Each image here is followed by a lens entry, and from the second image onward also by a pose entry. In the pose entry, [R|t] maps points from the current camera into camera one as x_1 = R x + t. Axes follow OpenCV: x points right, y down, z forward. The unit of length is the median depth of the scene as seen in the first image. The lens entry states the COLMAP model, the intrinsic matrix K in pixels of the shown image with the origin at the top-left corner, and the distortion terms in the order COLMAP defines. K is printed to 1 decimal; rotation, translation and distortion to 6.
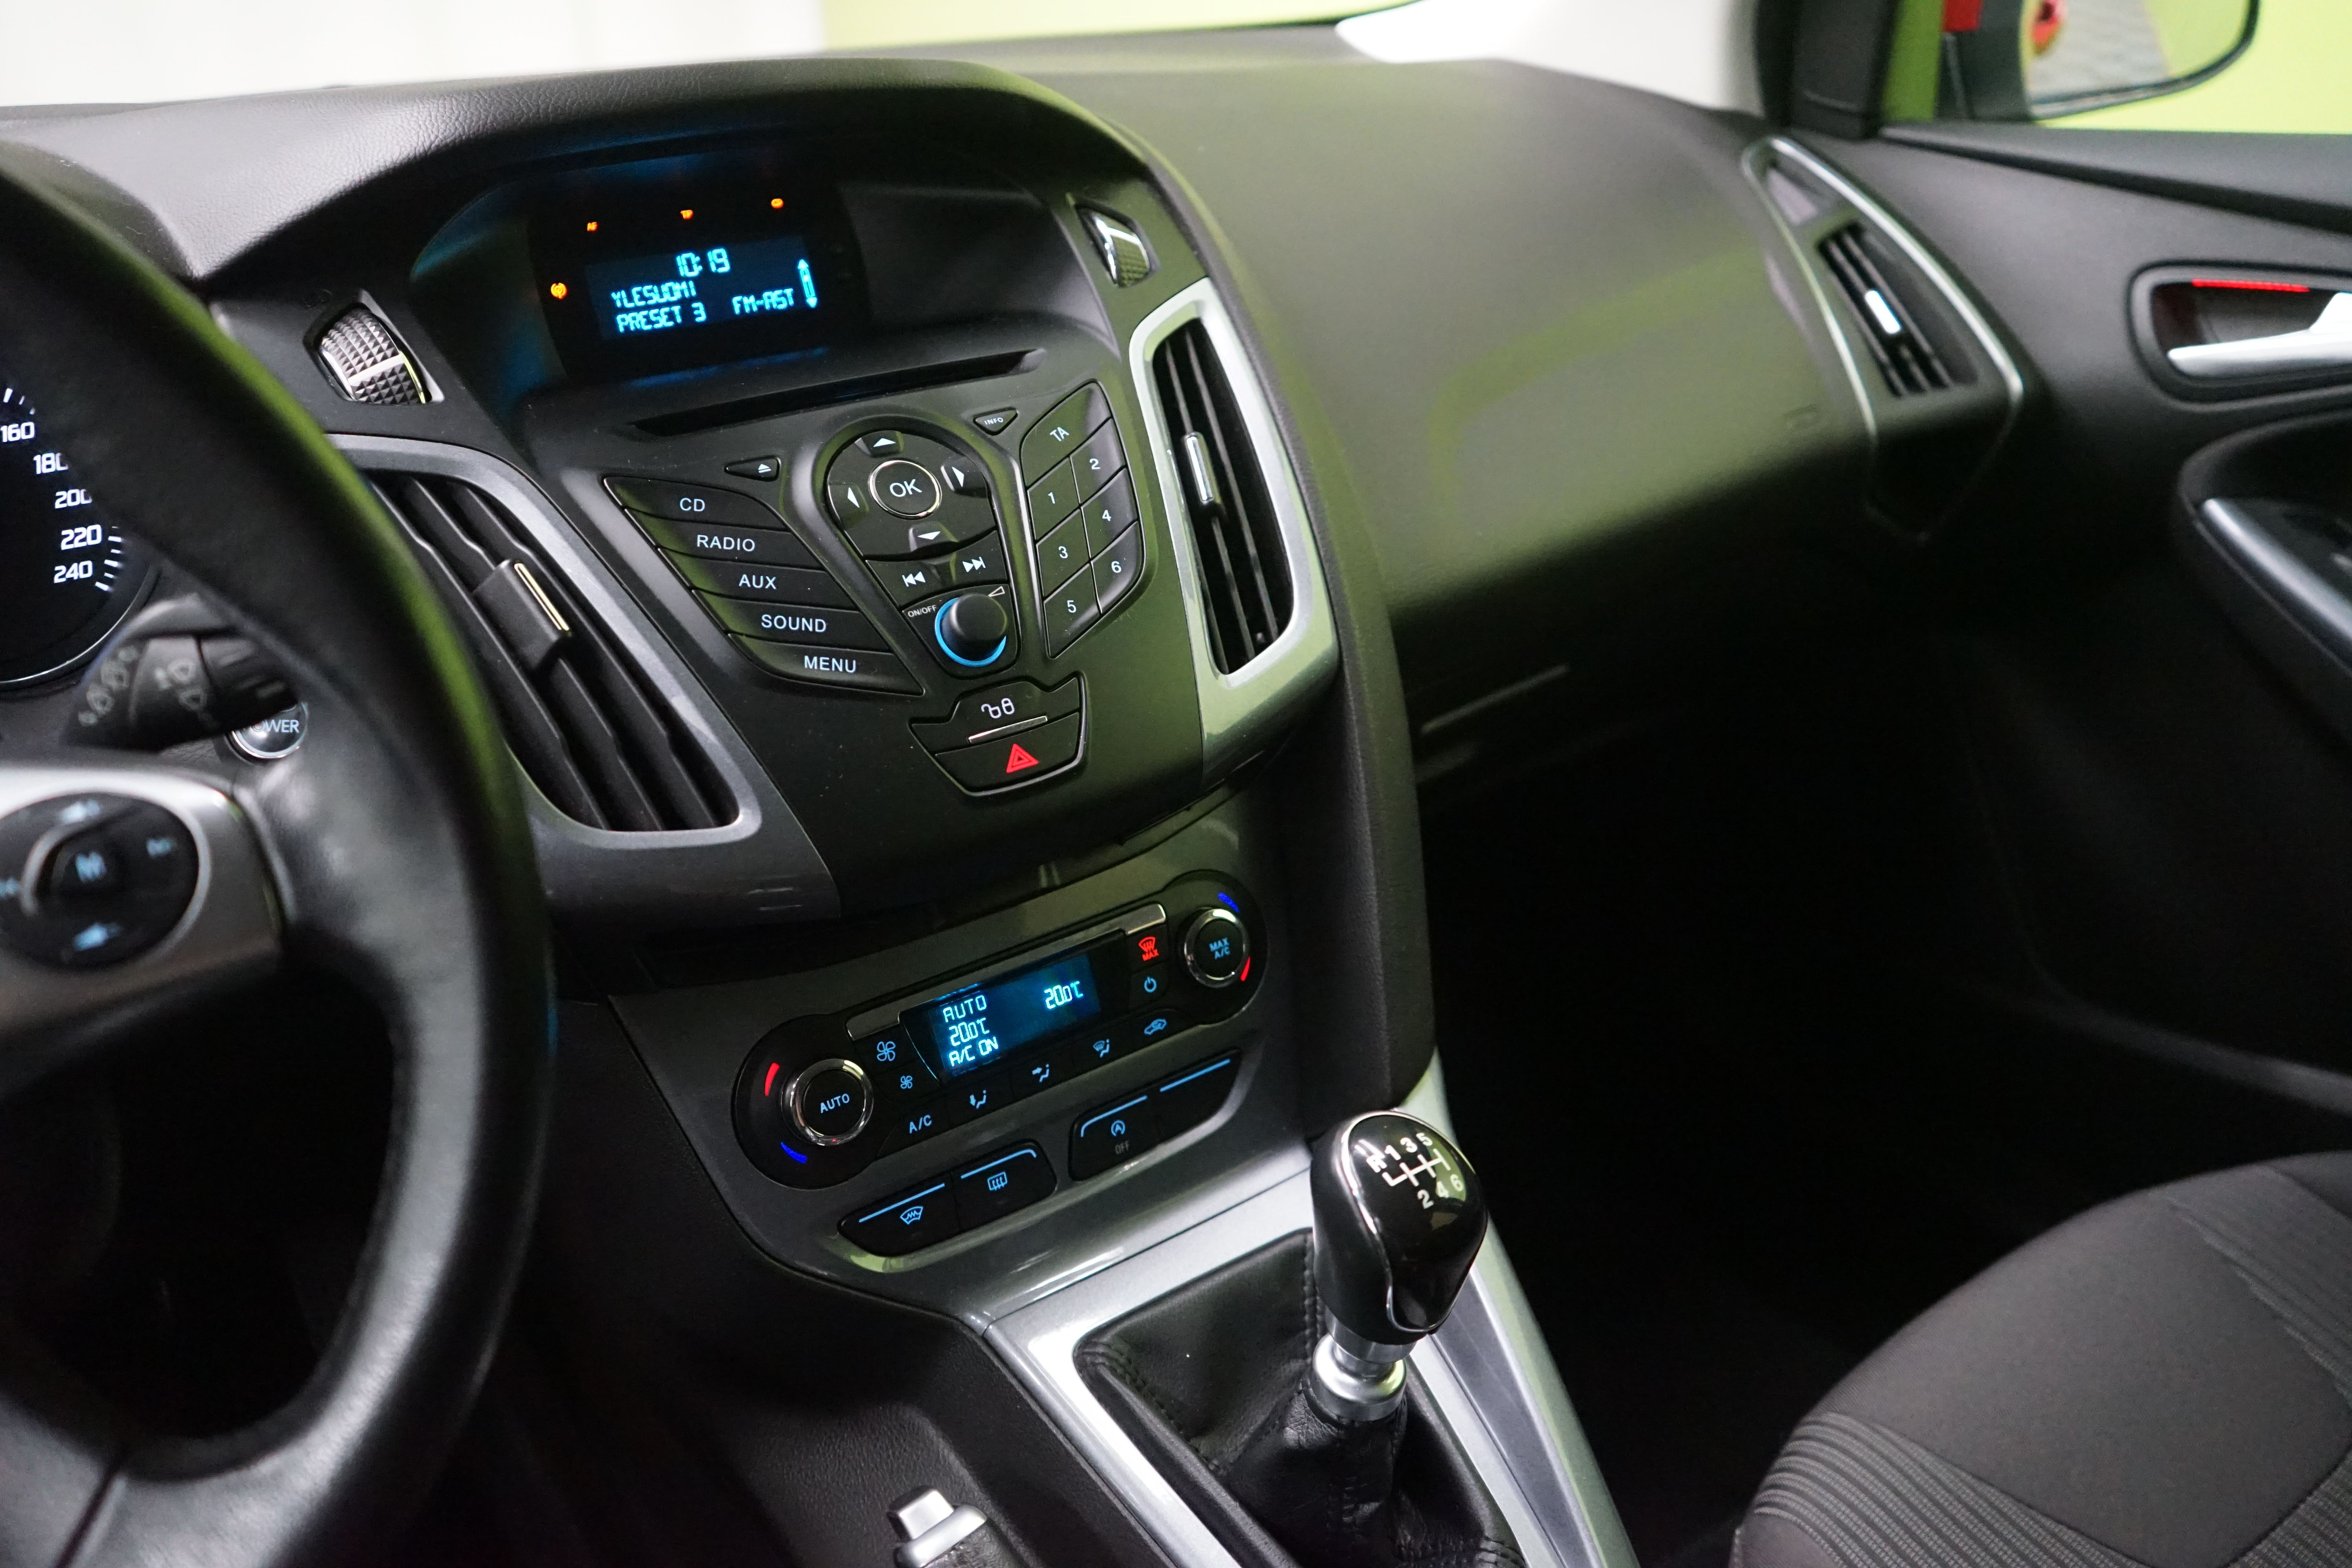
lens RADIAL K [[1850.3, 0, 1176.0], [0, 1850.3, 784.0], [0, 0, 1]] dist [-0.015352, 0.001405]
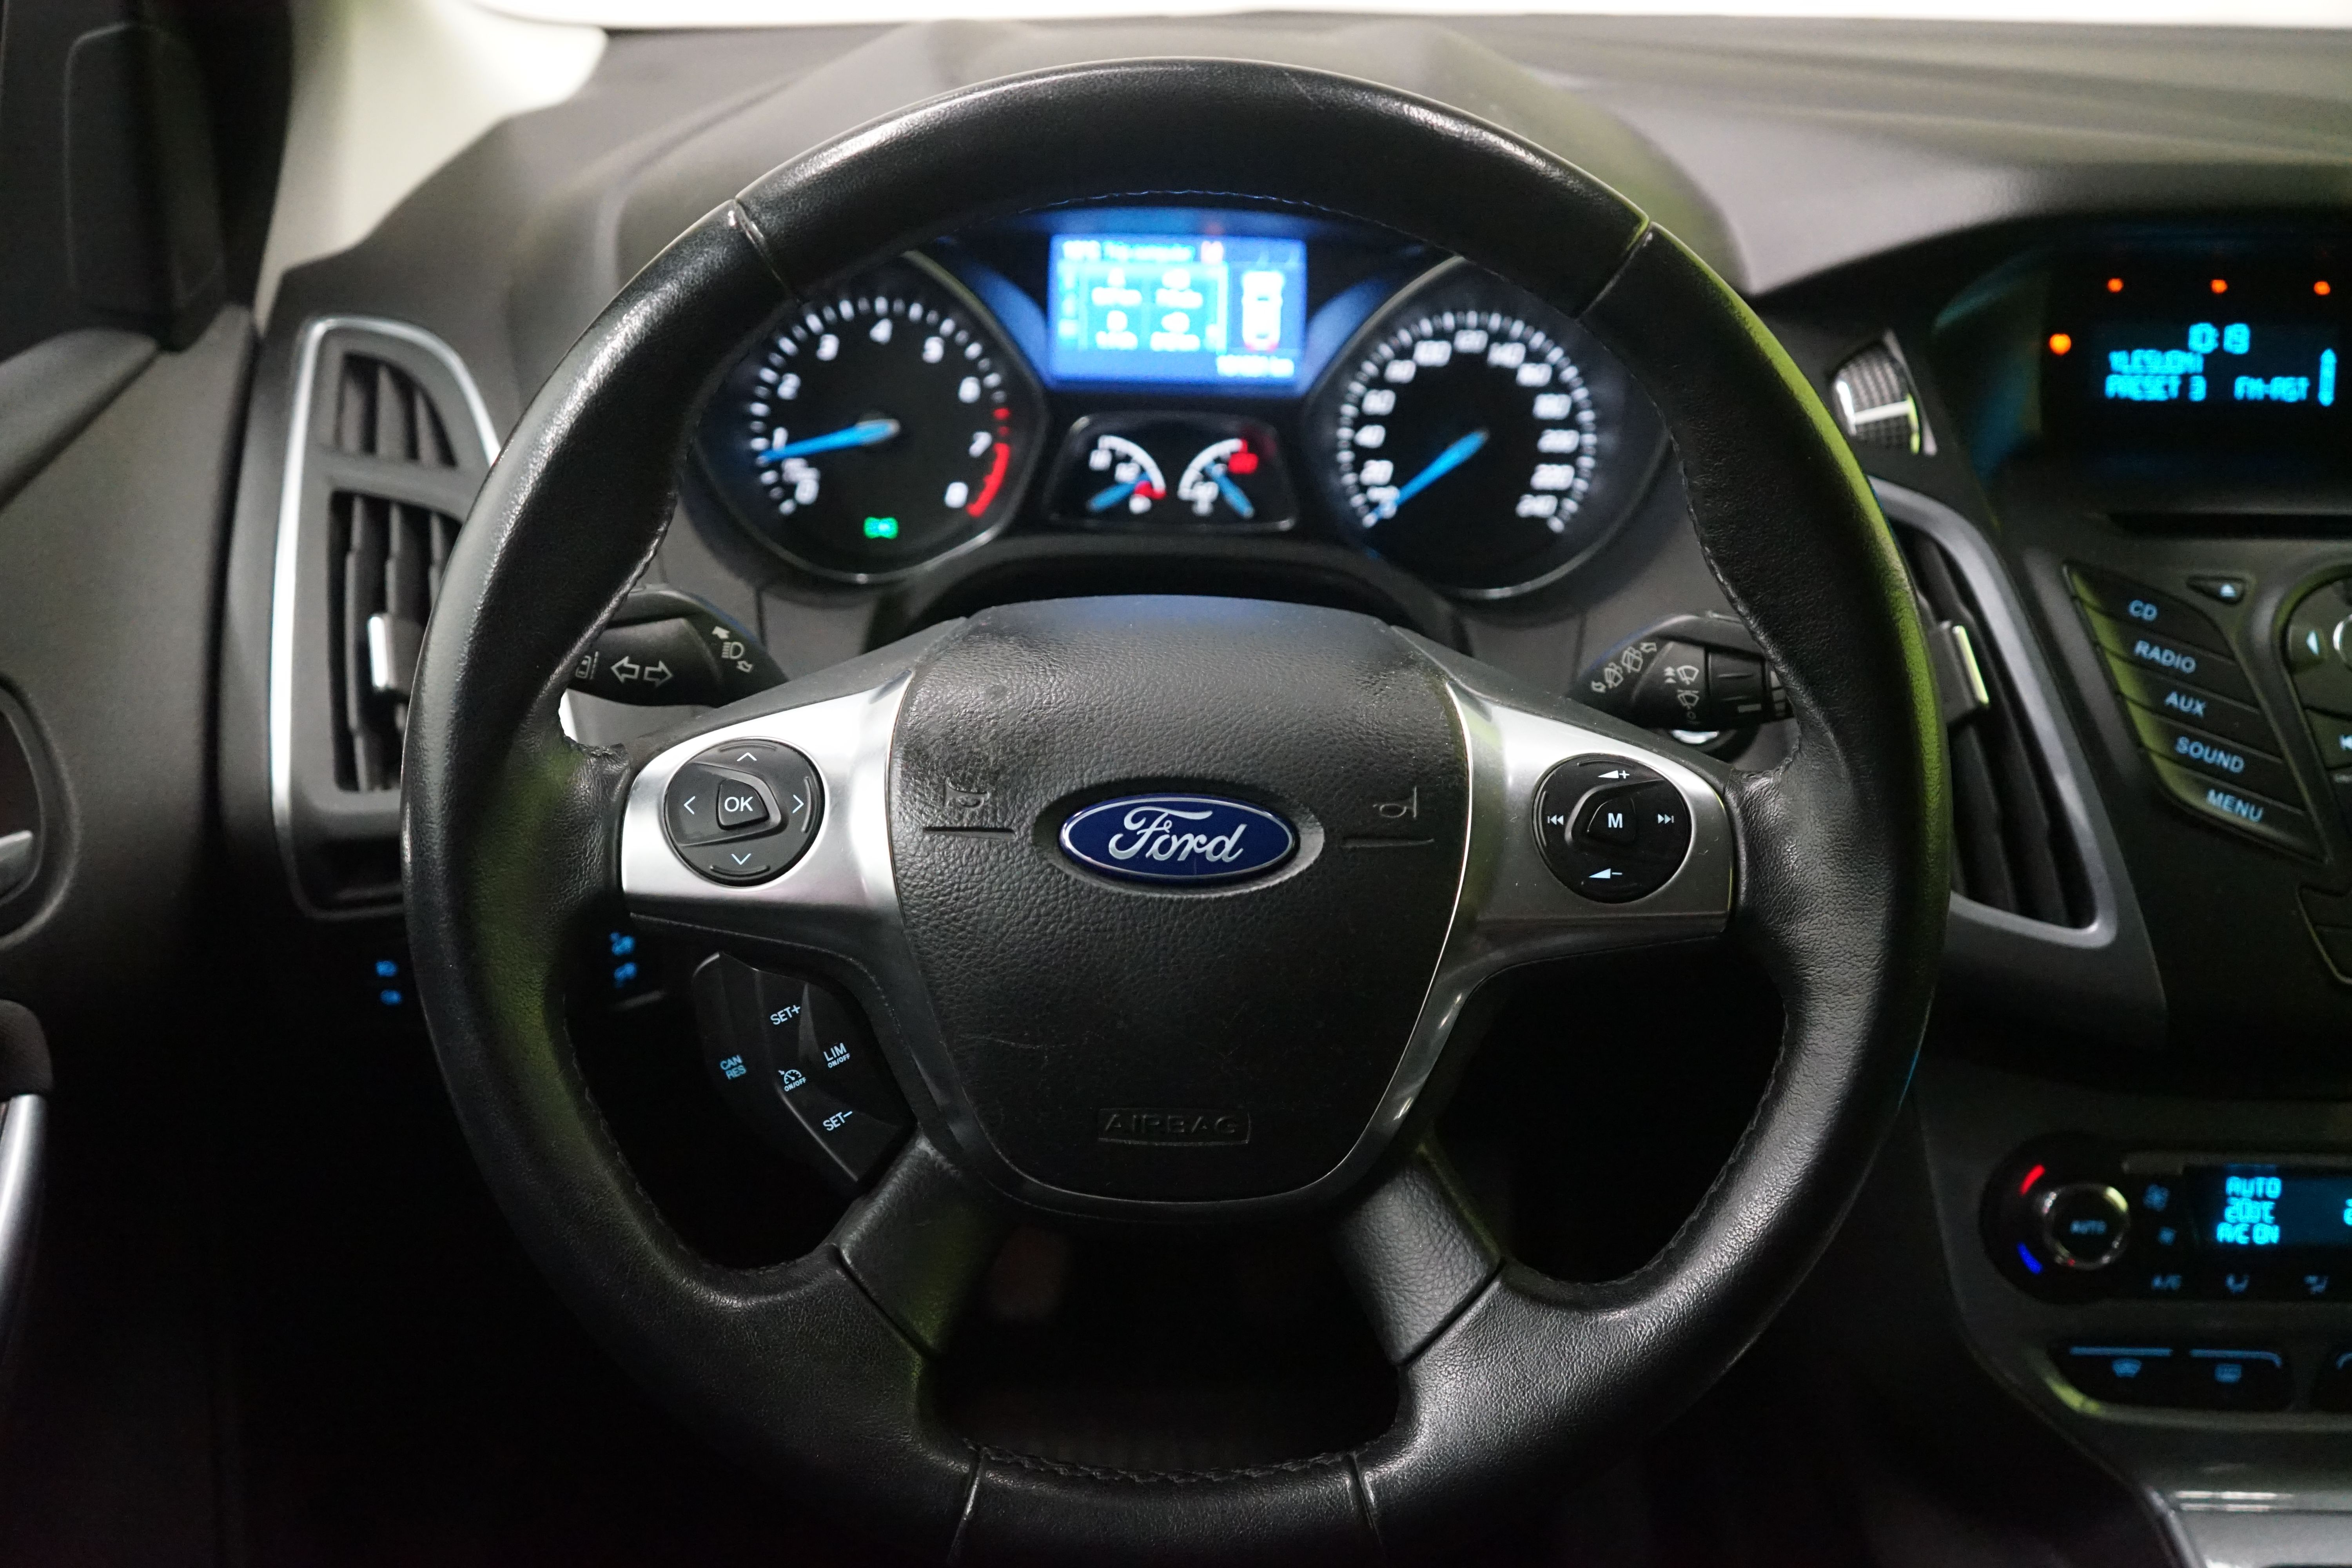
lens RADIAL K [[2403.0, 0, 1176.0], [0, 2403.0, 784.0], [0, 0, 1]] dist [-0.003359, 0.012856]
pose [[0.812496, 0.294878, -0.502889, -0.005769], [-0.288055, 0.953045, 0.093438, -0.030751], [0.506828, 0.068942, 0.859286, -0.349419]]
